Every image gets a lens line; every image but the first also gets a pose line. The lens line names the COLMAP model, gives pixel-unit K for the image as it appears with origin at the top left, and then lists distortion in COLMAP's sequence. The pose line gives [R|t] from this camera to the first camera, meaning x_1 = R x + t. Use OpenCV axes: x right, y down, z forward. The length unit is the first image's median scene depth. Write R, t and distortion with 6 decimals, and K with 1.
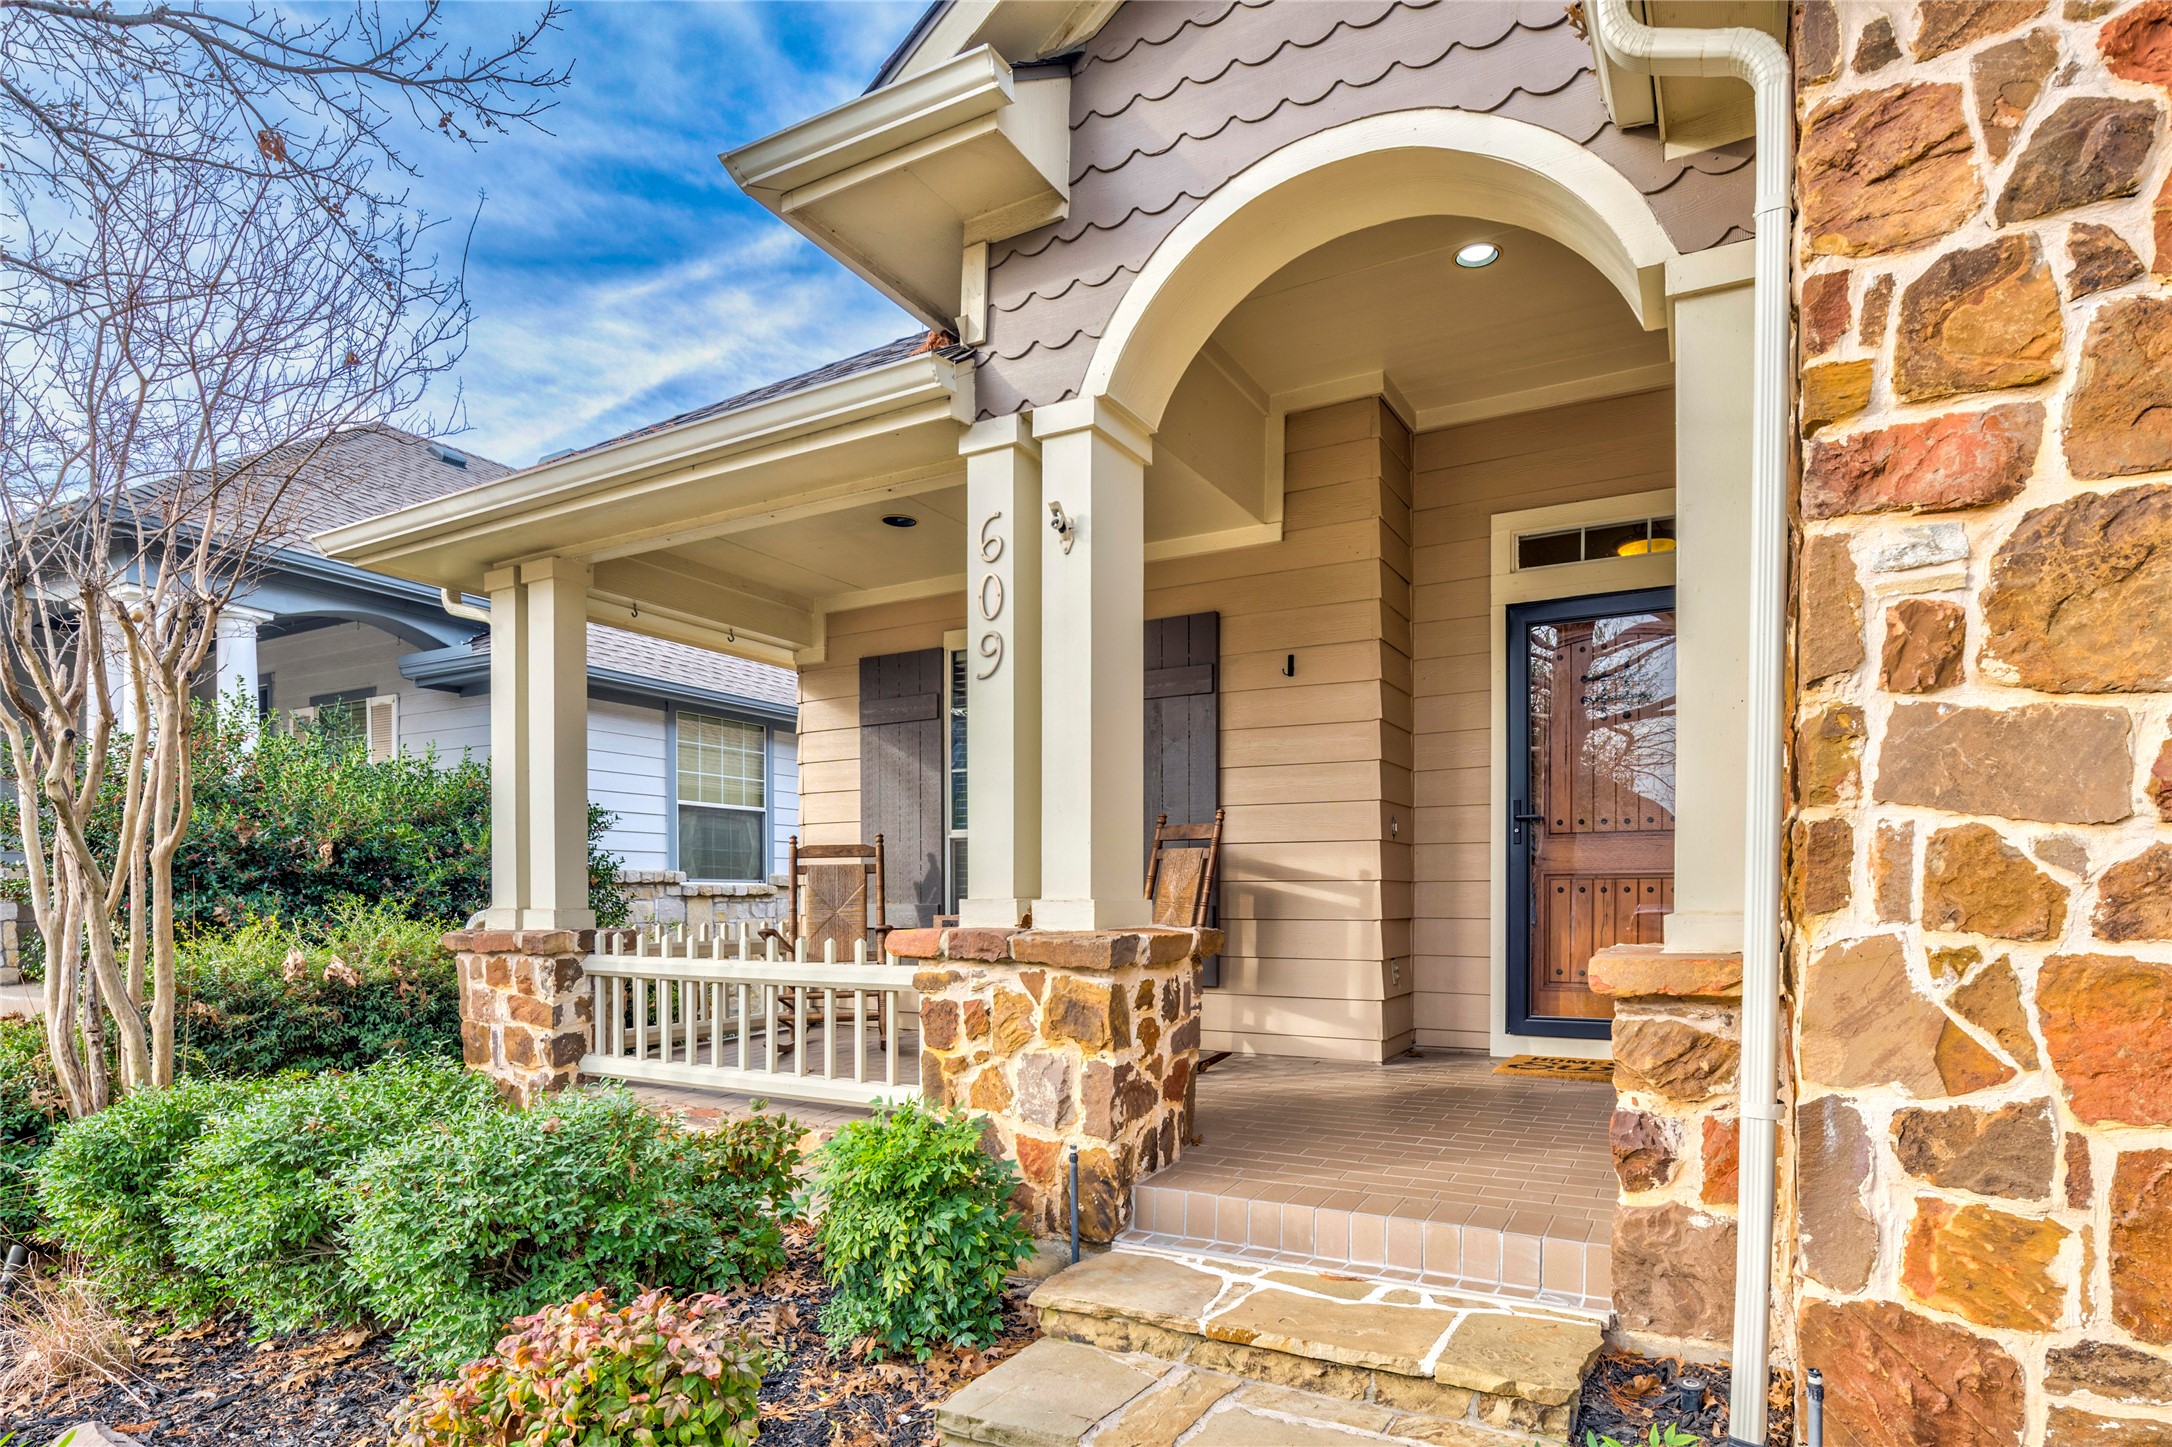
lens RADIAL K [[1168.9, 0, 1082.6], [0, 1168.9, 904.0], [0, 0, 1]] dist [-0.013978, -0.000916]
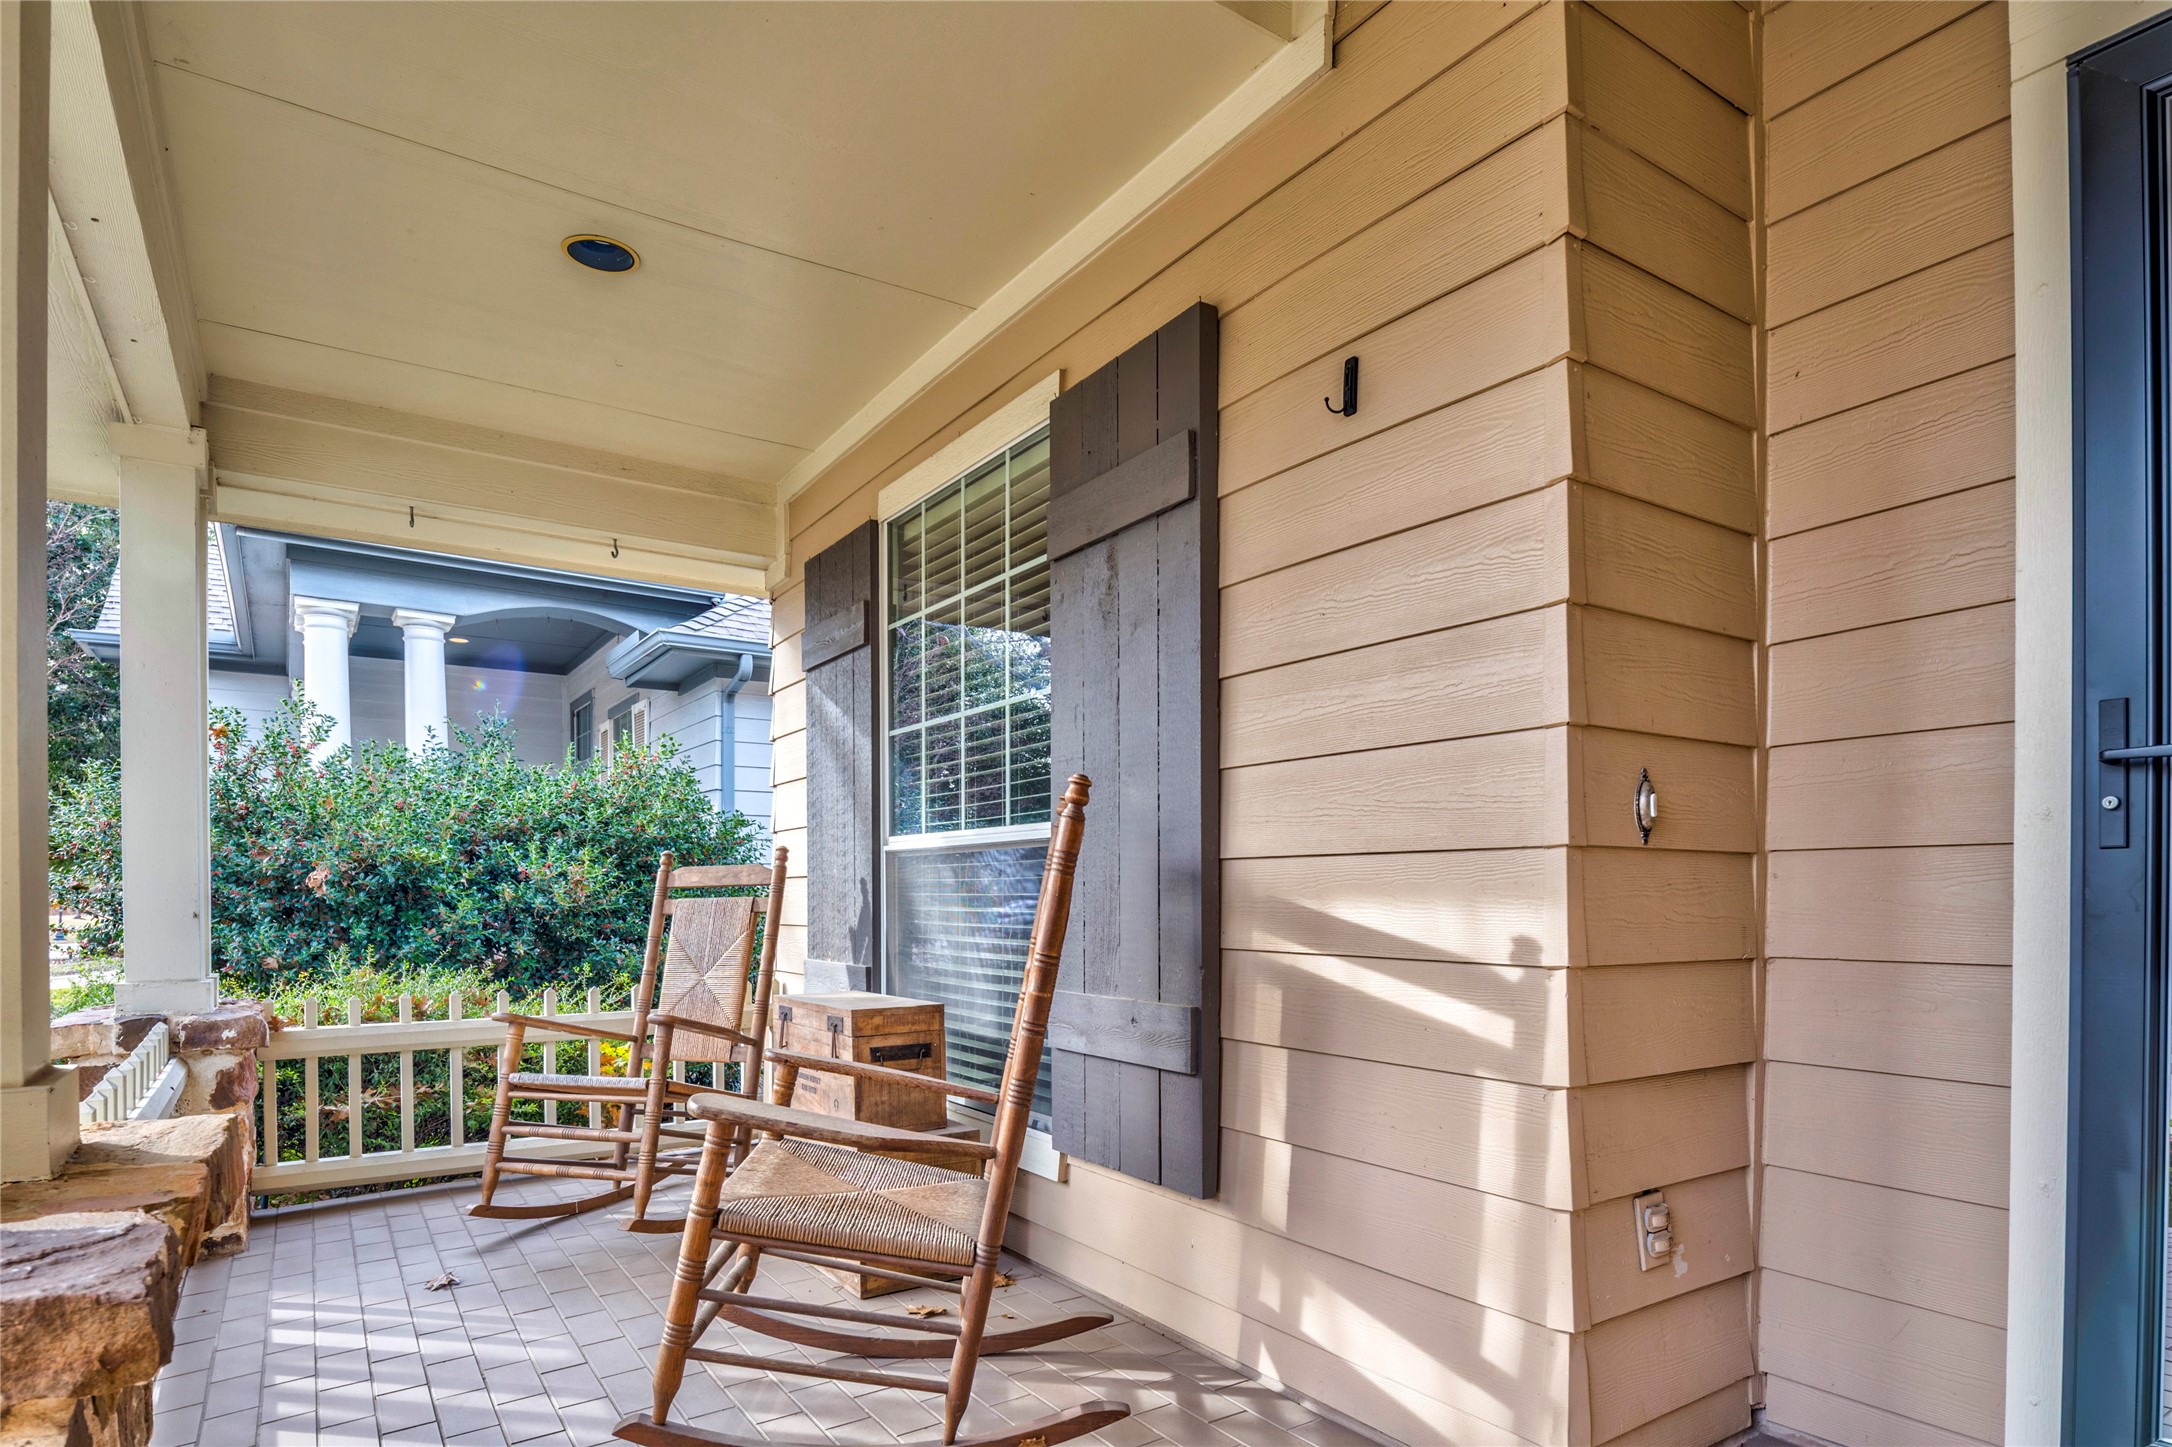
lens RADIAL K [[1168.9, 0, 1082.6], [0, 1168.9, 904.0], [0, 0, 1]] dist [-0.013978, -0.000916]
pose [[0.898904, 0.003117, -0.438134, 0.474222], [-0.002217, 0.999994, 0.002566, -0.067447], [0.438140, -0.001335, 0.898906, 1.111852]]
